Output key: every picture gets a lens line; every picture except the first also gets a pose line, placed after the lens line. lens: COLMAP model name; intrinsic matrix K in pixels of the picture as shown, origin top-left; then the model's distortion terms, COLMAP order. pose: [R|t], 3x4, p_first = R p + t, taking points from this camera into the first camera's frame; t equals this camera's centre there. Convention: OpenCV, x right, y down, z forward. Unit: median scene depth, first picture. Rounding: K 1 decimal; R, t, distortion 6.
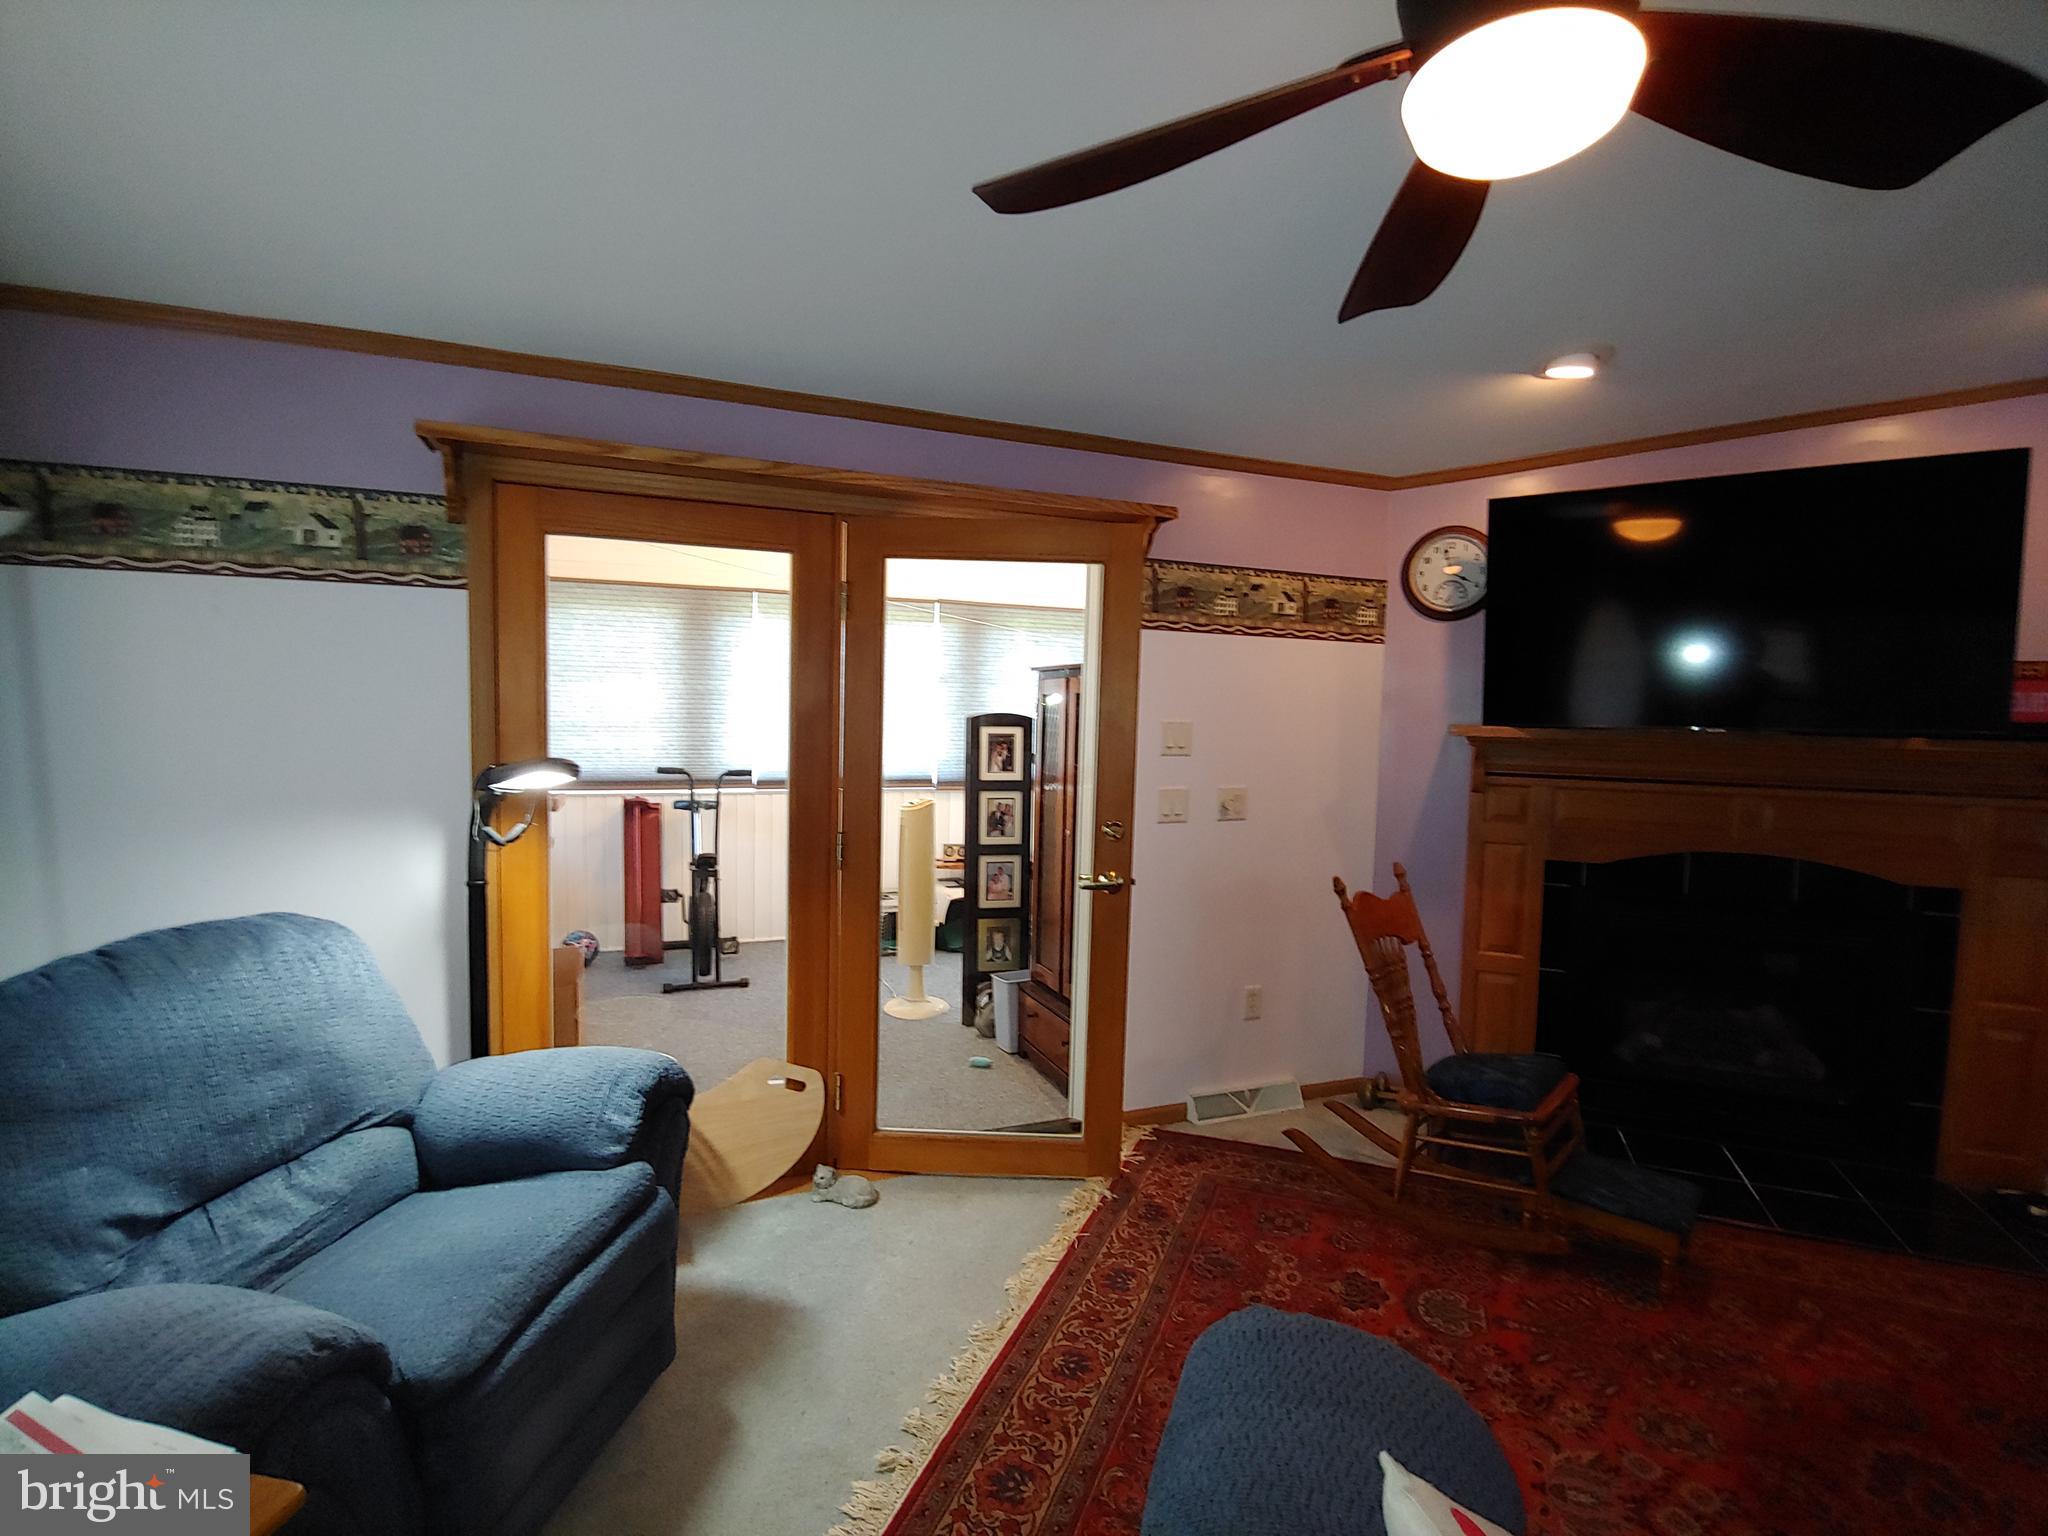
lens RADIAL K [[966.9, 0, 1032.9], [0, 966.9, 769.8], [0, 0, 1]] dist [-0.020150, -0.000617]
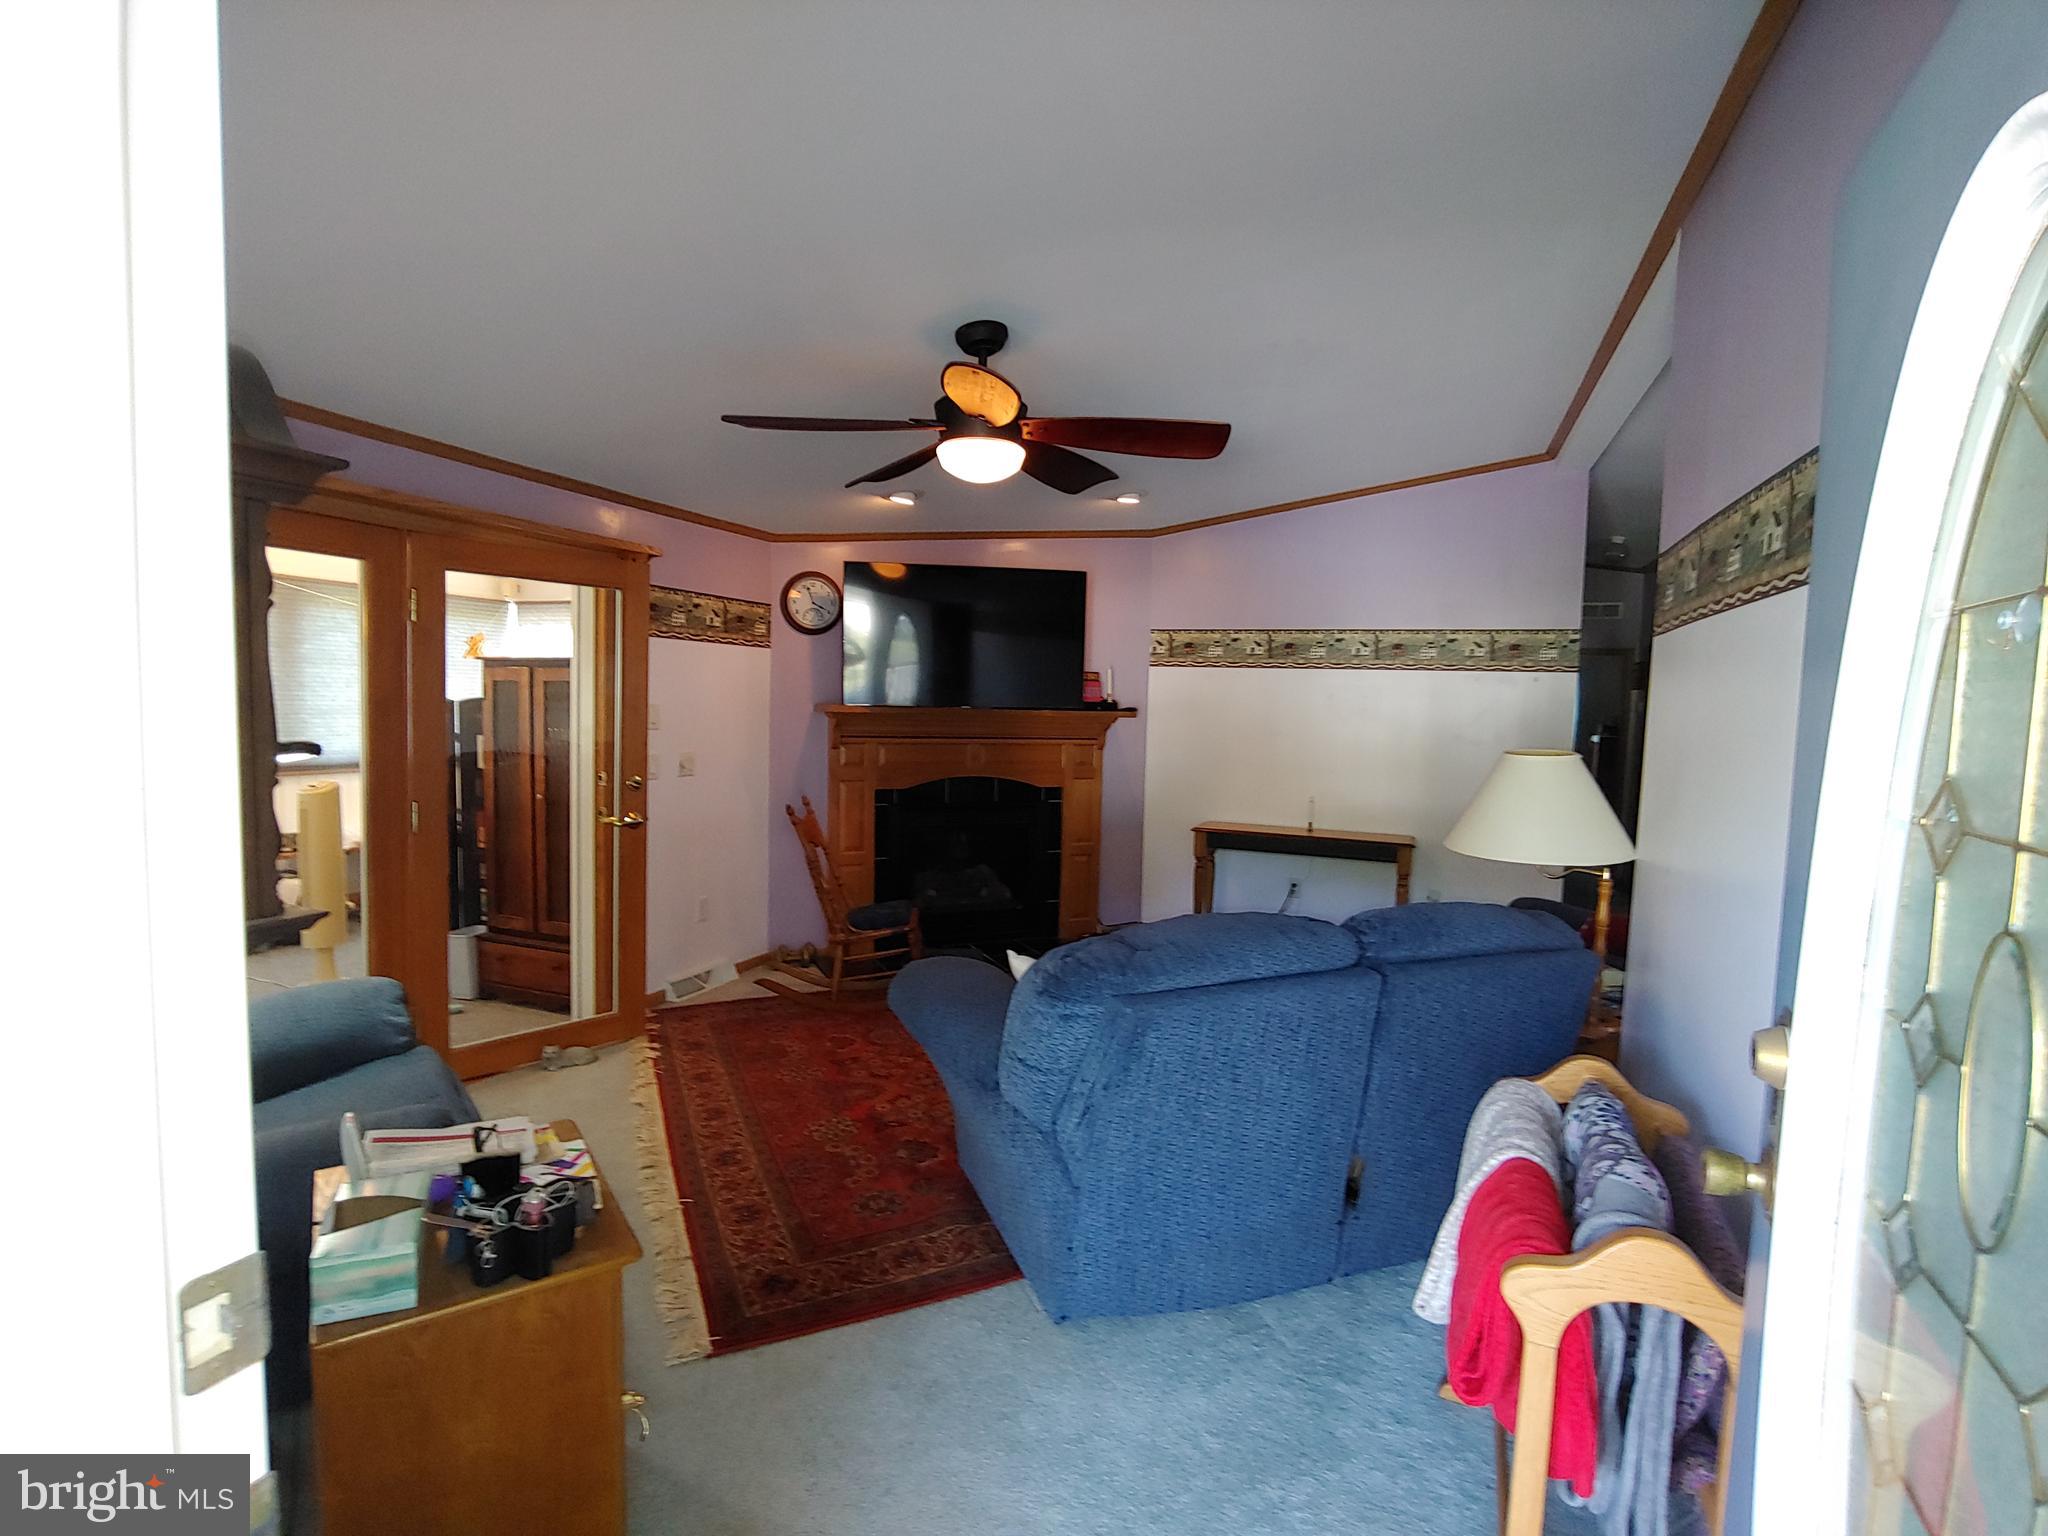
lens RADIAL K [[966.9, 0, 1032.9], [0, 966.9, 769.8], [0, 0, 1]] dist [-0.020150, -0.000617]
pose [[0.691158, -0.055798, 0.720547, -0.451489], [0.036562, 0.998438, 0.042247, 0.003838], [-0.721778, -0.002855, 0.692118, -0.304622]]
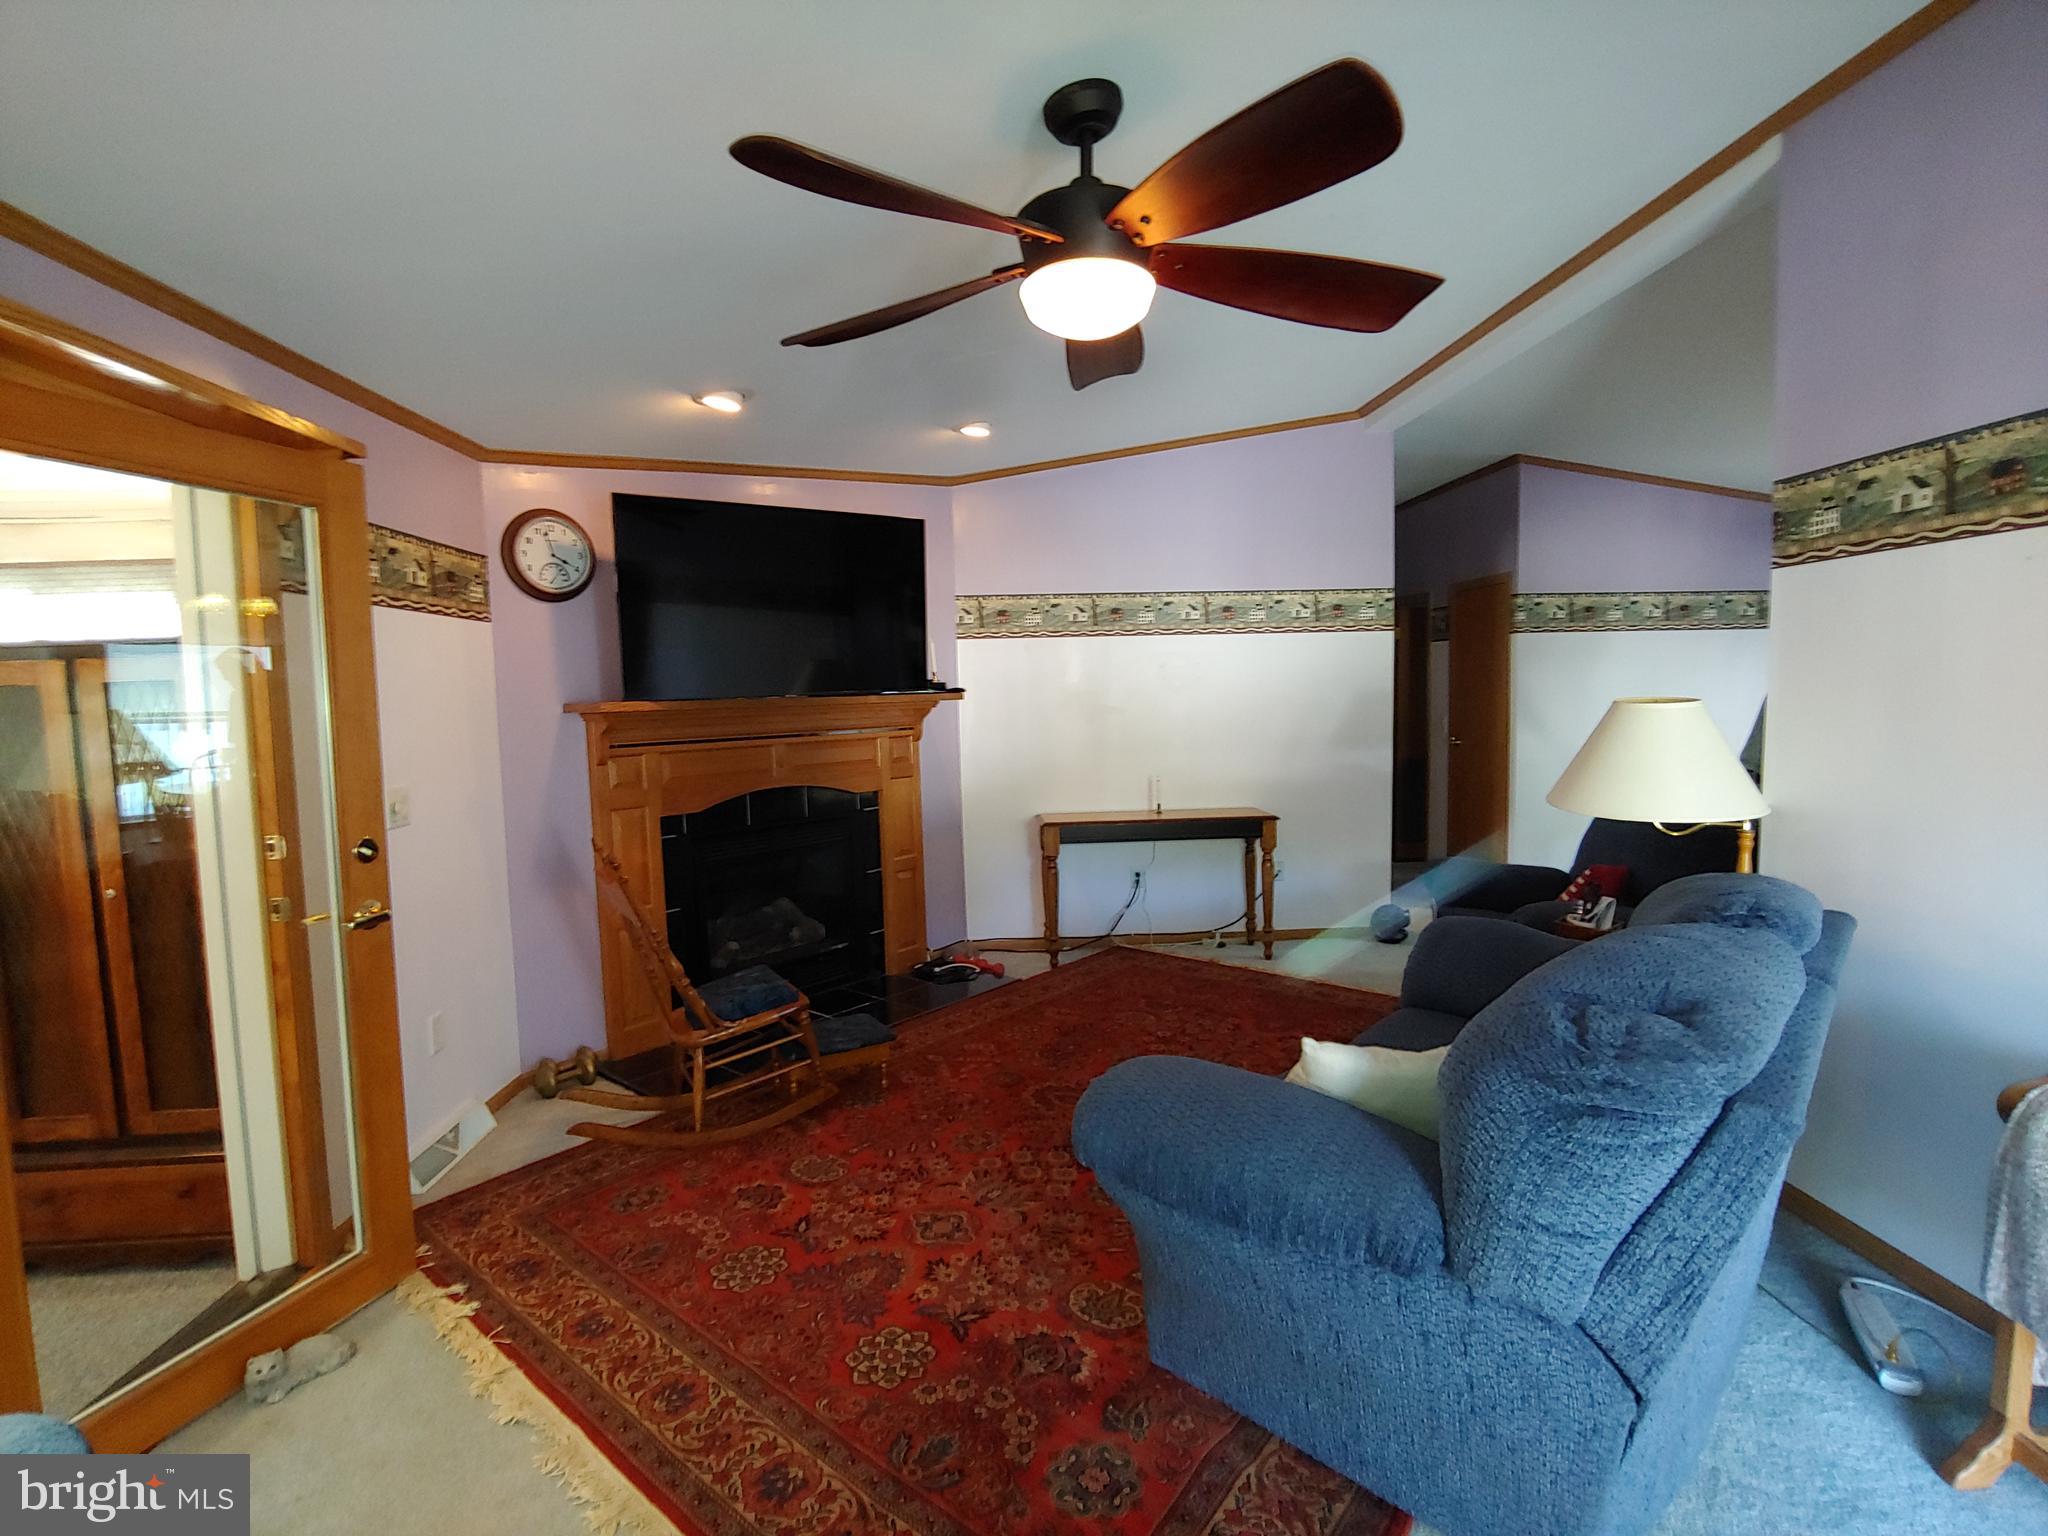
lens RADIAL K [[966.9, 0, 1032.9], [0, 966.9, 769.8], [0, 0, 1]] dist [-0.020150, -0.000617]
pose [[0.311949, -0.107084, 0.944045, -0.418859], [0.094794, 0.992178, 0.081220, -0.013500], [-0.945358, 0.064154, 0.319660, 0.216398]]
